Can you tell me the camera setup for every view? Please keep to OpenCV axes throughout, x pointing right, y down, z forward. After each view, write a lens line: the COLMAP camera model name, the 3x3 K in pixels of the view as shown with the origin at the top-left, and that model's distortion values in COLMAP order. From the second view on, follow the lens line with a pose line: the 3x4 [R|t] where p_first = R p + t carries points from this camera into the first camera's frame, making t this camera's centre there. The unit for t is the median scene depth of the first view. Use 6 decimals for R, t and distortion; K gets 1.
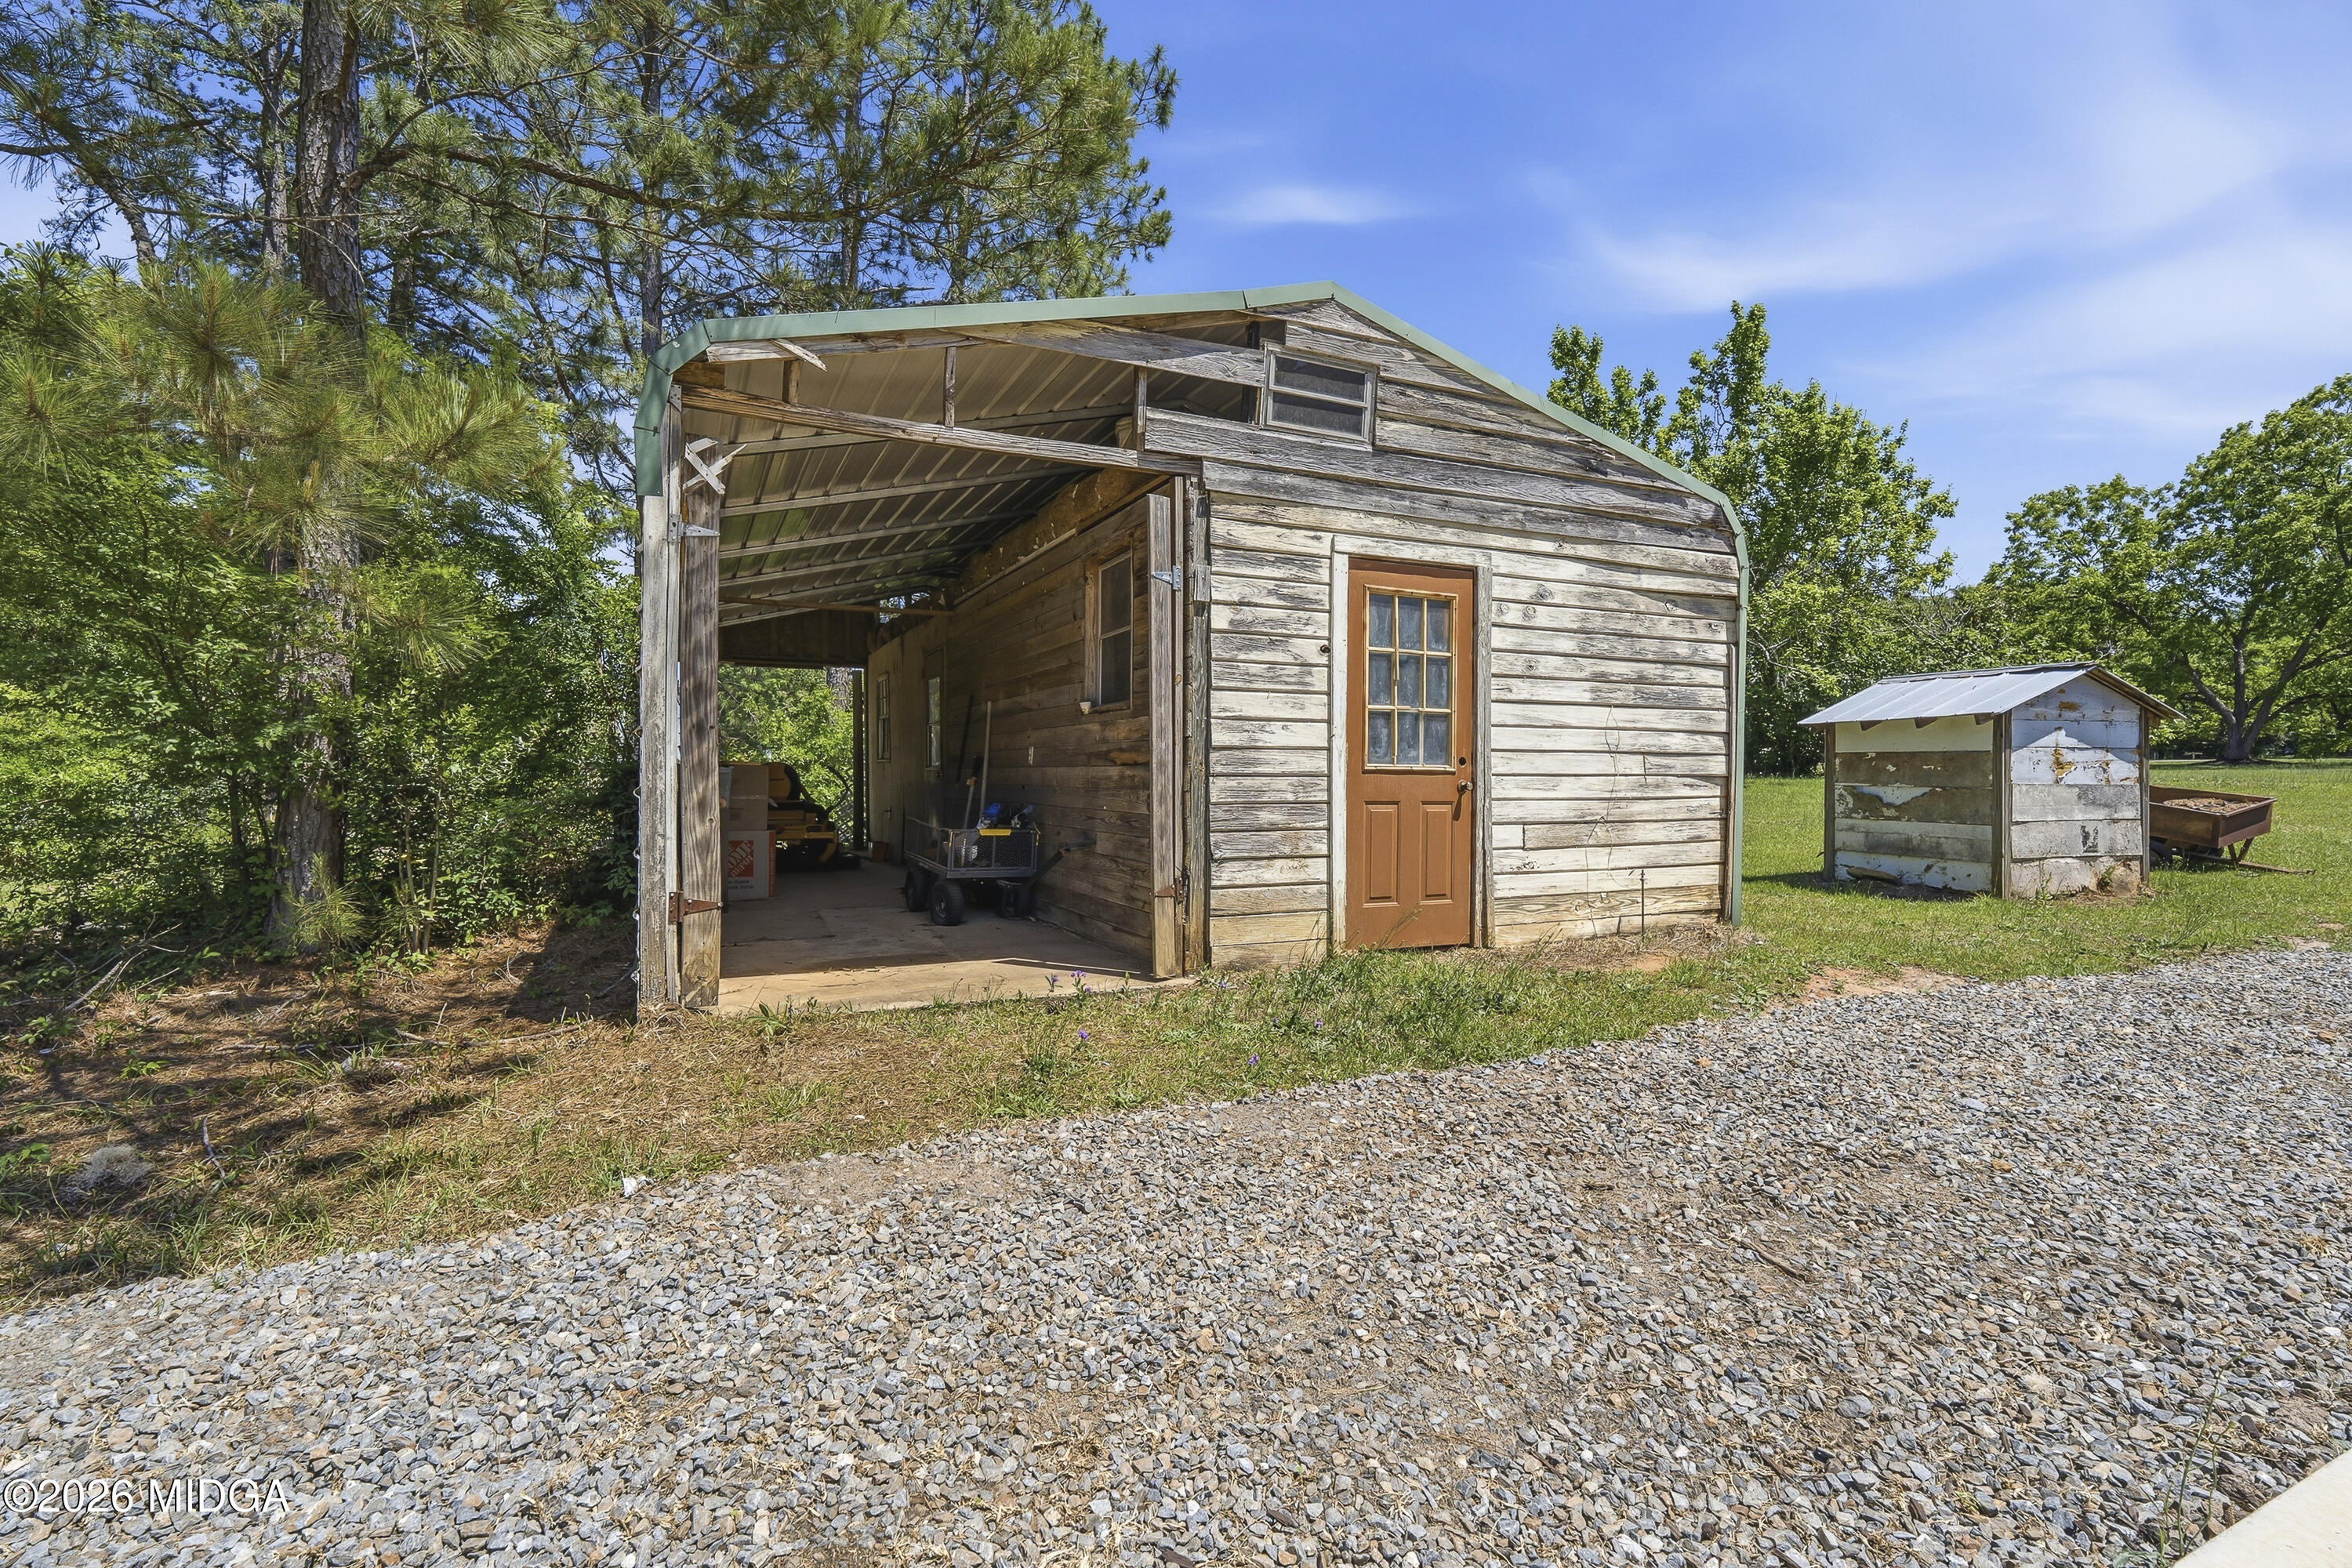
lens RADIAL K [[1057.4, 0, 1172.7], [0, 1057.4, 774.7], [0, 0, 1]] dist [-0.010004, 0.000094]
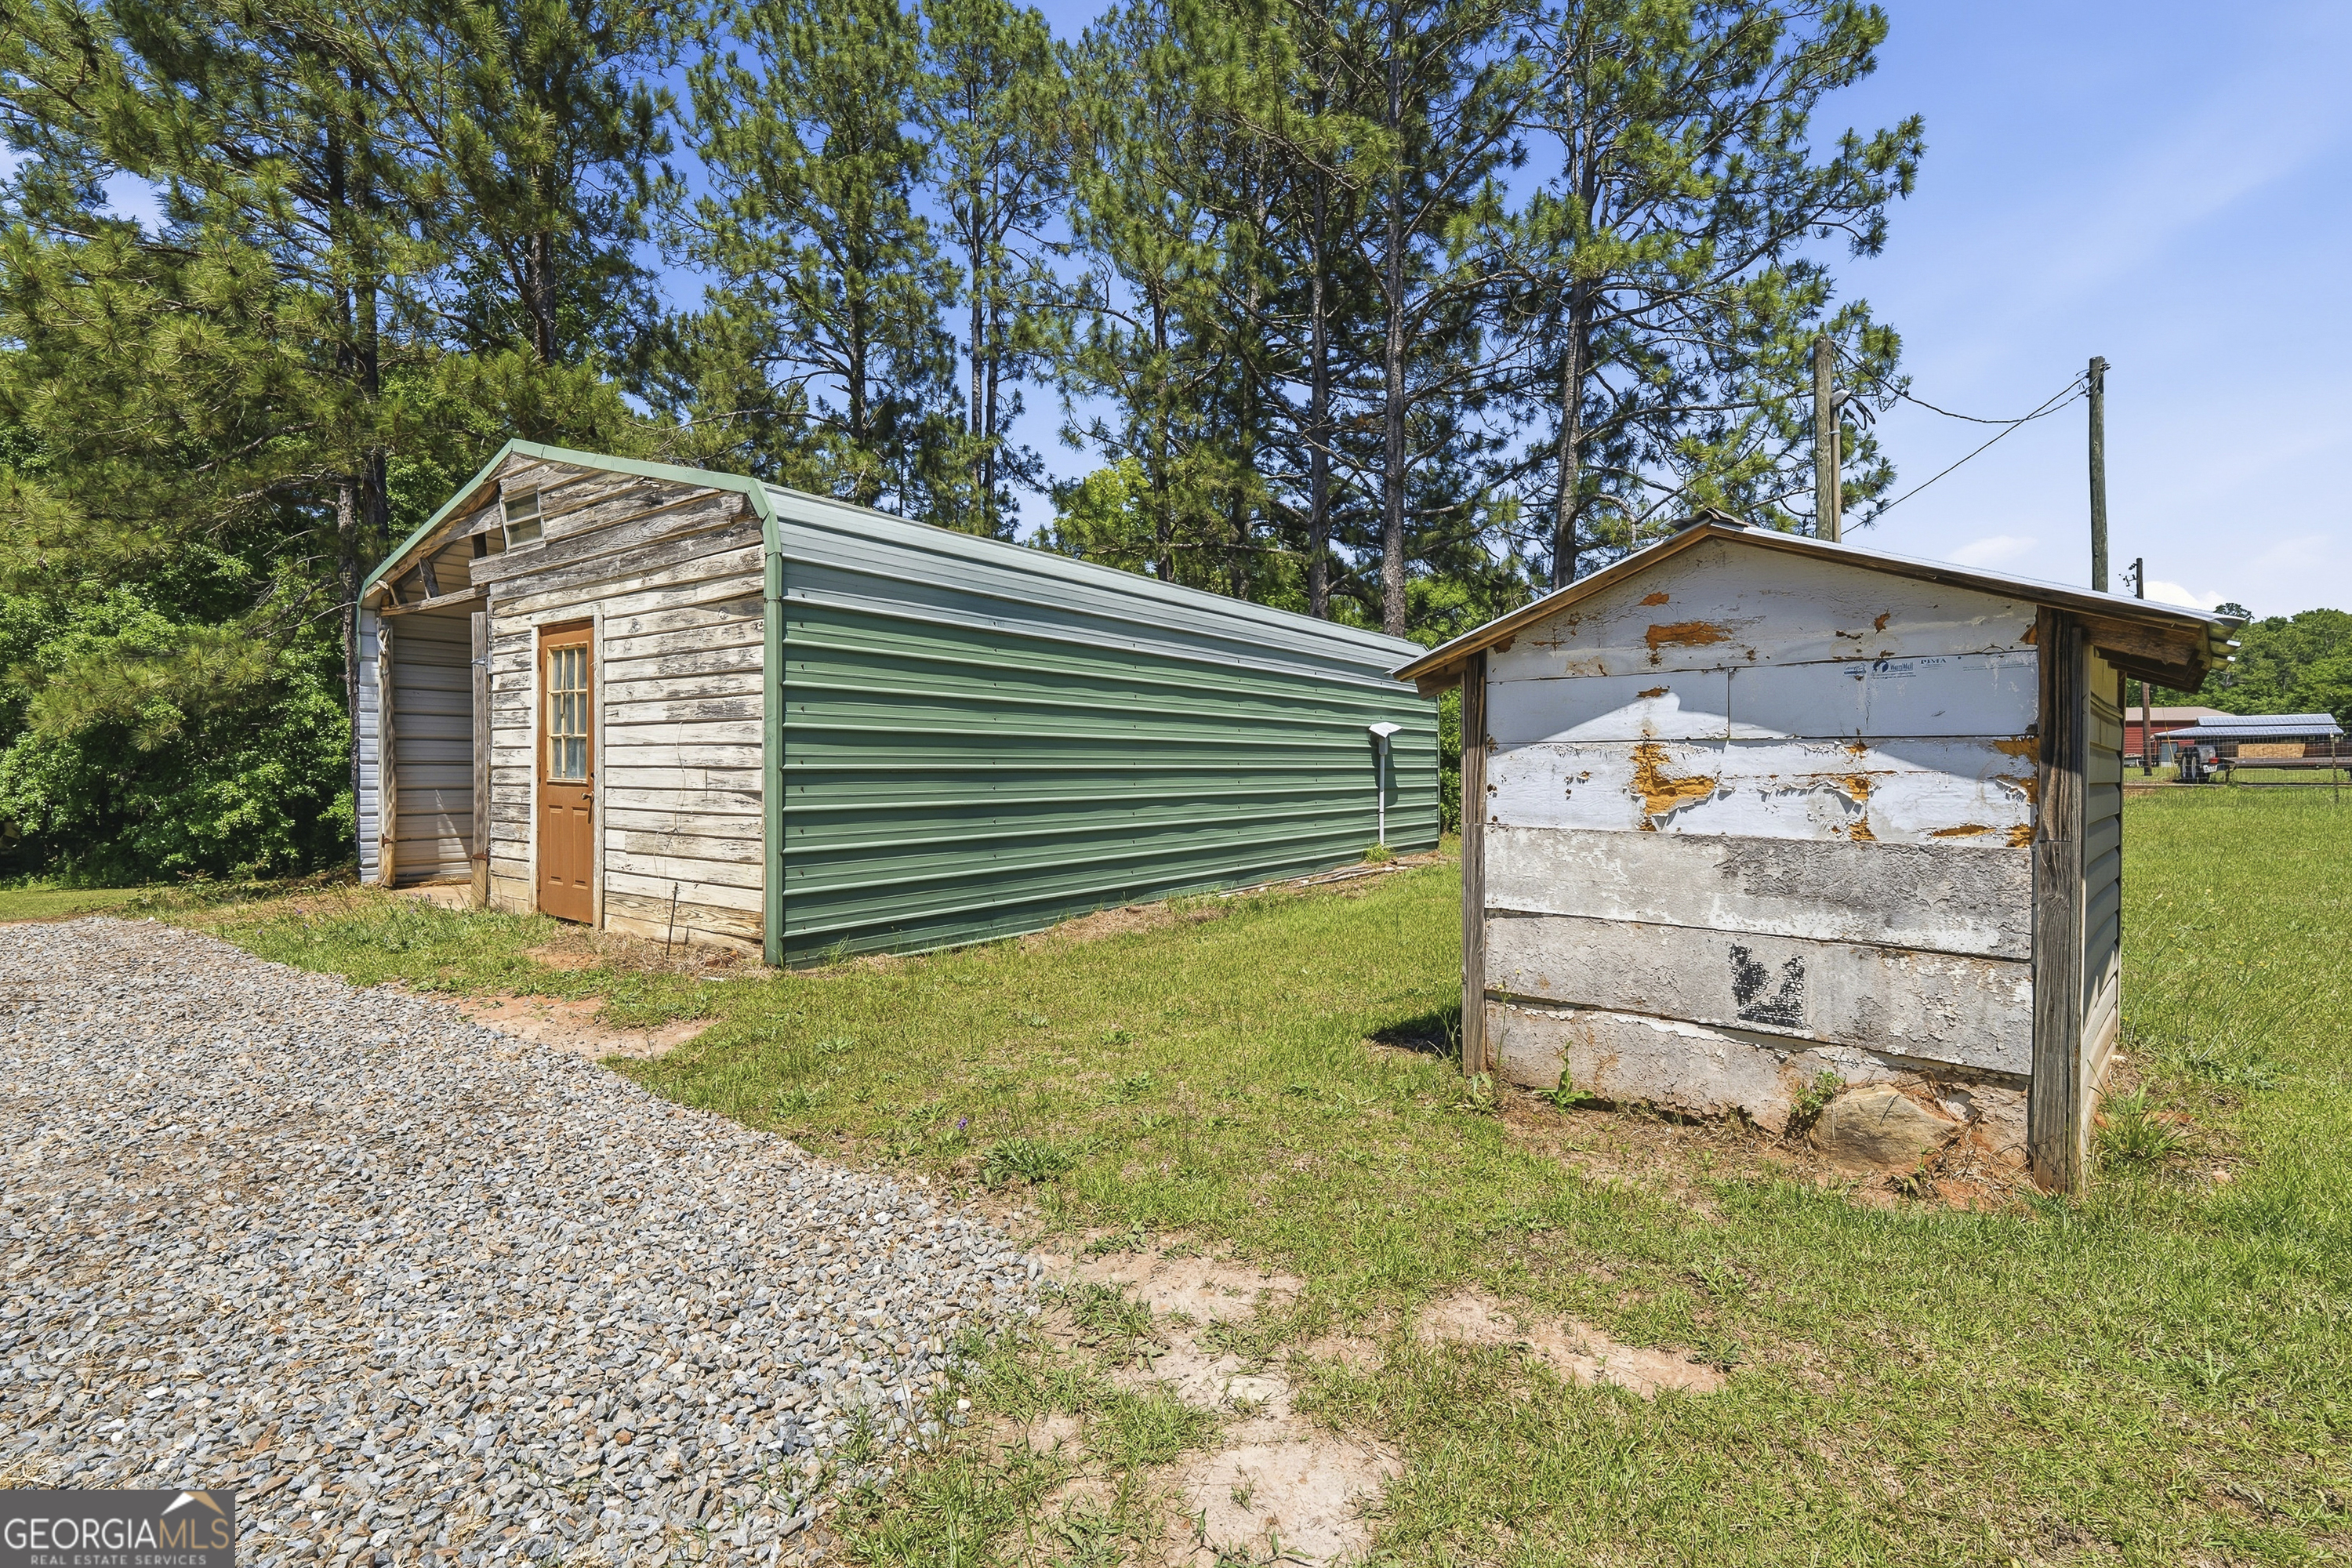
lens RADIAL K [[1057.4, 0, 1172.7], [0, 1057.4, 774.7], [0, 0, 1]] dist [-0.010004, 0.000094]
pose [[0.497573, 0.007328, -0.867391, 1.543912], [-0.000929, 0.999968, 0.007916, -0.022459], [0.867422, -0.003133, 0.497564, 0.899122]]
